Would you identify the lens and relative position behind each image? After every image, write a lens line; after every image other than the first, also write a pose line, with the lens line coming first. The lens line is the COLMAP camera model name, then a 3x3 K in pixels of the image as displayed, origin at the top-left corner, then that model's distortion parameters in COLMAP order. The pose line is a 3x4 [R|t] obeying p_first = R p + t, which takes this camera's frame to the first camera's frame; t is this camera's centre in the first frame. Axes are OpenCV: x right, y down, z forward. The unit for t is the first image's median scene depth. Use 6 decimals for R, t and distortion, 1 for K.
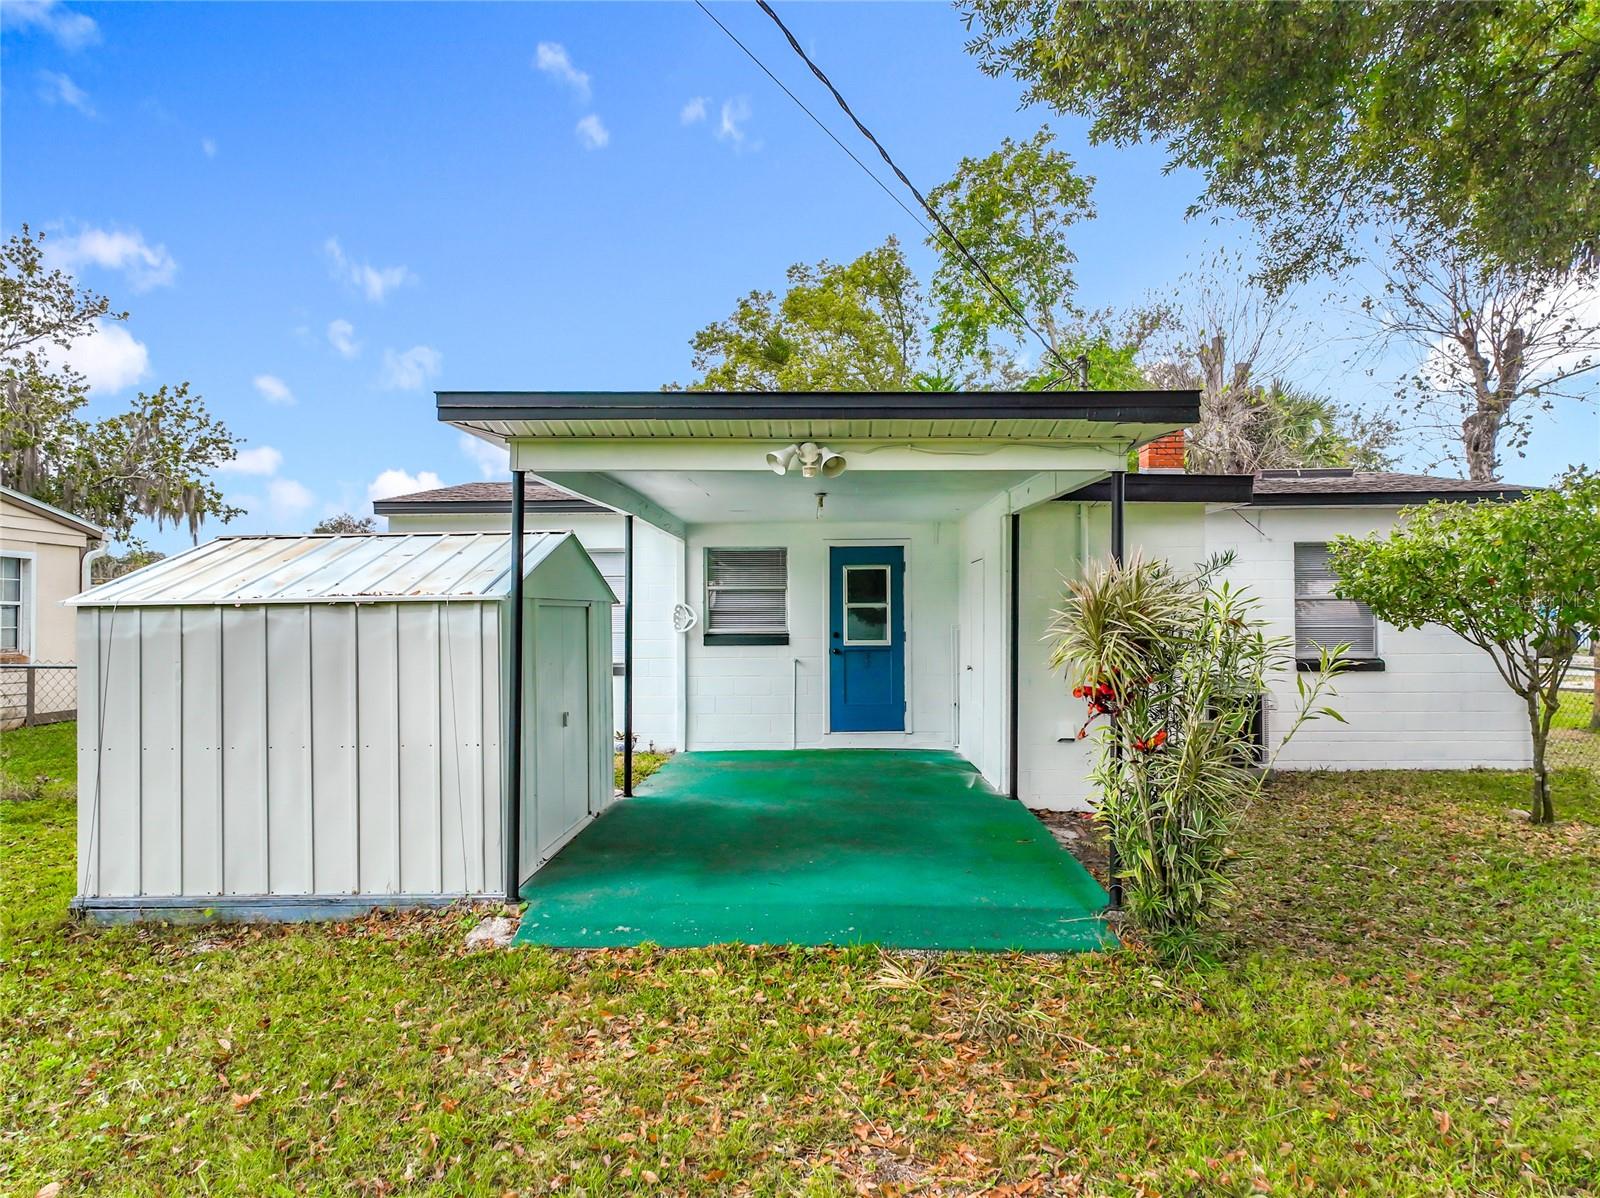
lens RADIAL K [[1169.8, 0, 793.6], [0, 1169.8, 591.2], [0, 0, 1]] dist [0.039932, 0.000422]
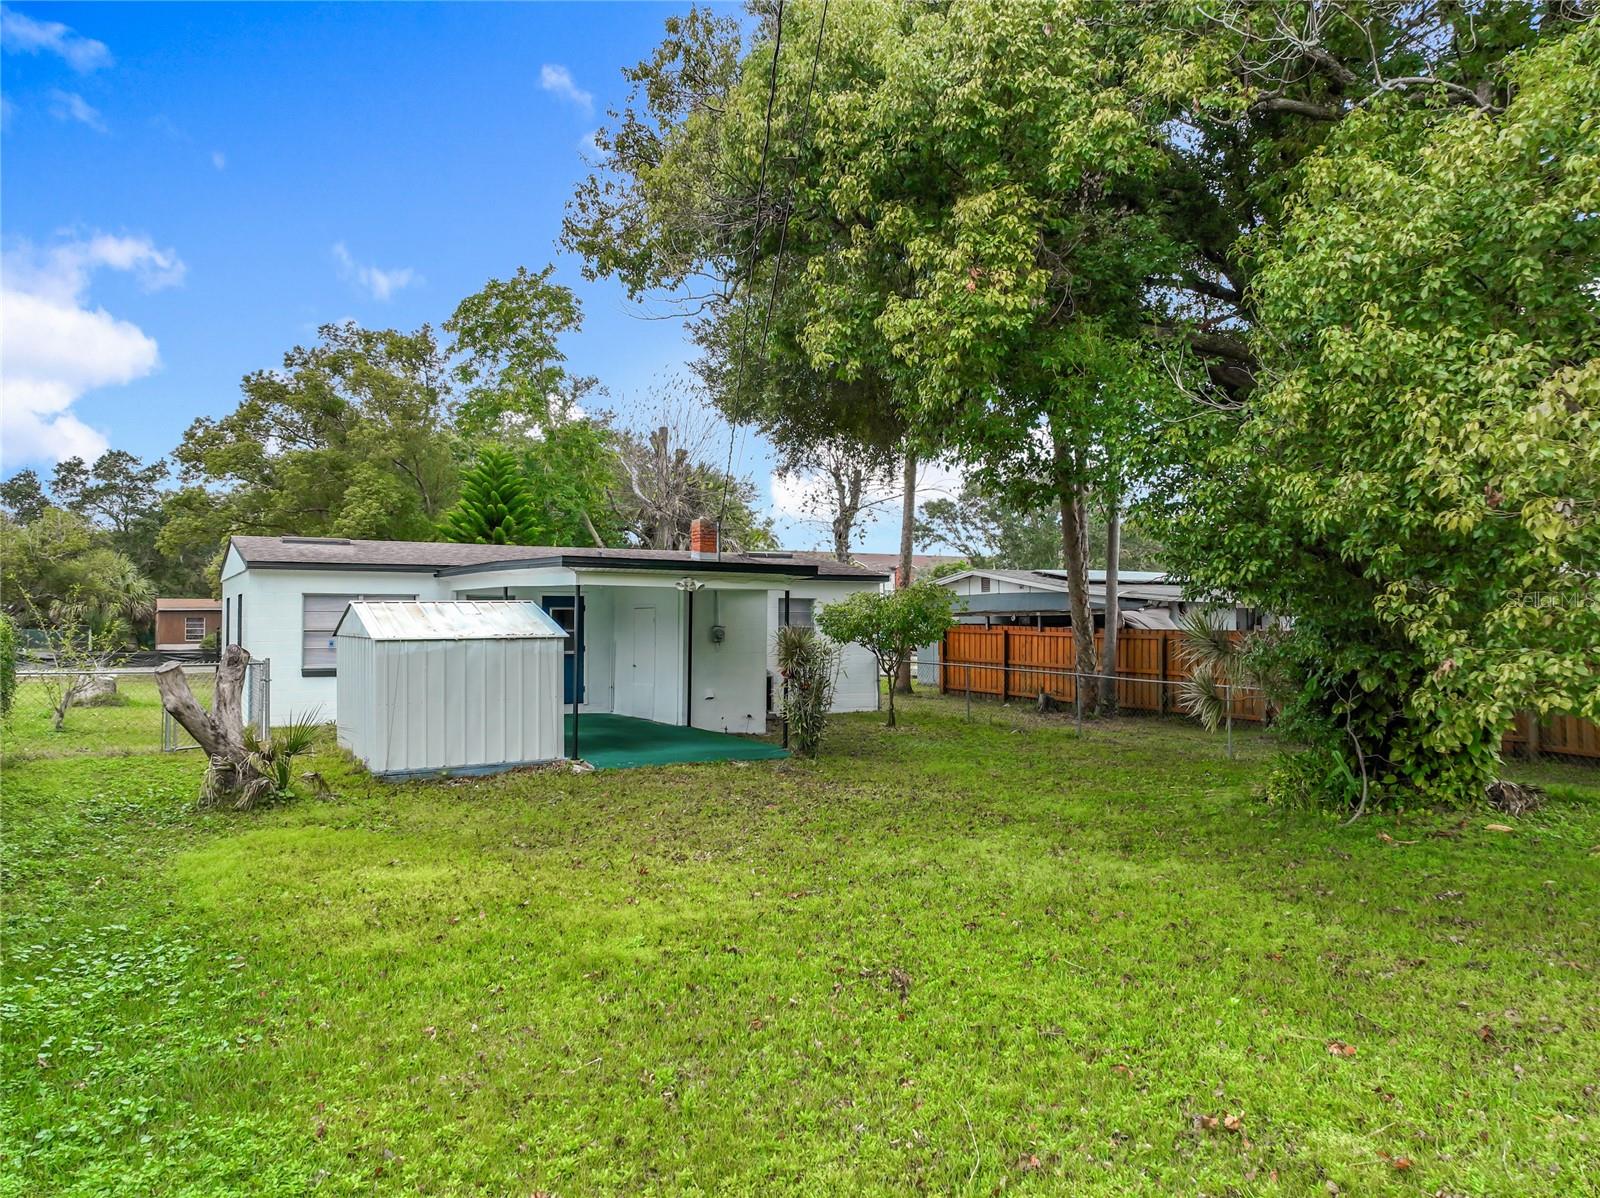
lens RADIAL K [[1166.7, 0, 800.0], [0, 1166.7, 599.0], [0, 0, 1]] dist [0.229789, 0.000331]
pose [[0.854594, 0.016218, 0.519043, -0.370294], [-0.018216, 0.999833, -0.001249, -0.025858], [-0.518977, -0.008388, 0.854747, -0.447435]]
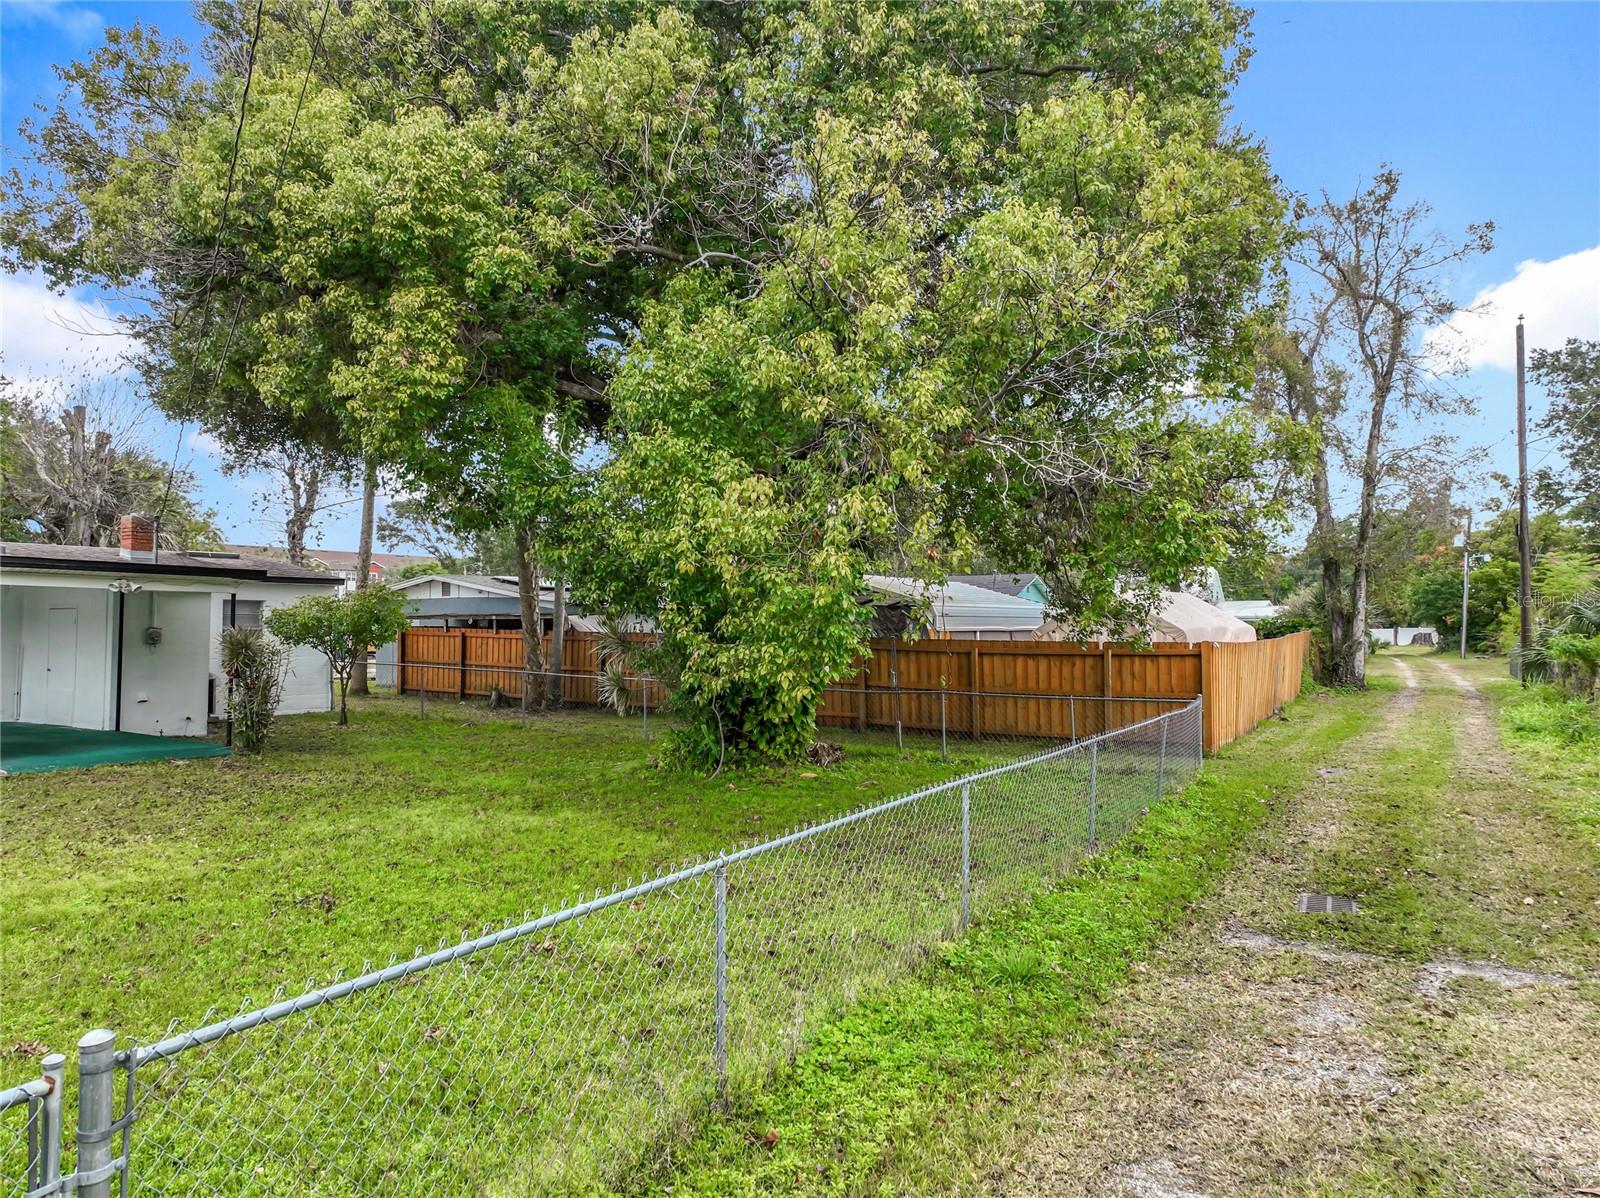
lens RADIAL K [[1169.8, 0, 793.6], [0, 1169.8, 591.2], [0, 0, 1]] dist [0.039932, 0.000422]
pose [[0.556775, 0.034161, 0.829961, -0.442546], [-0.029961, 0.999330, -0.021033, -0.028795], [-0.830123, -0.013156, 0.557425, -0.564559]]
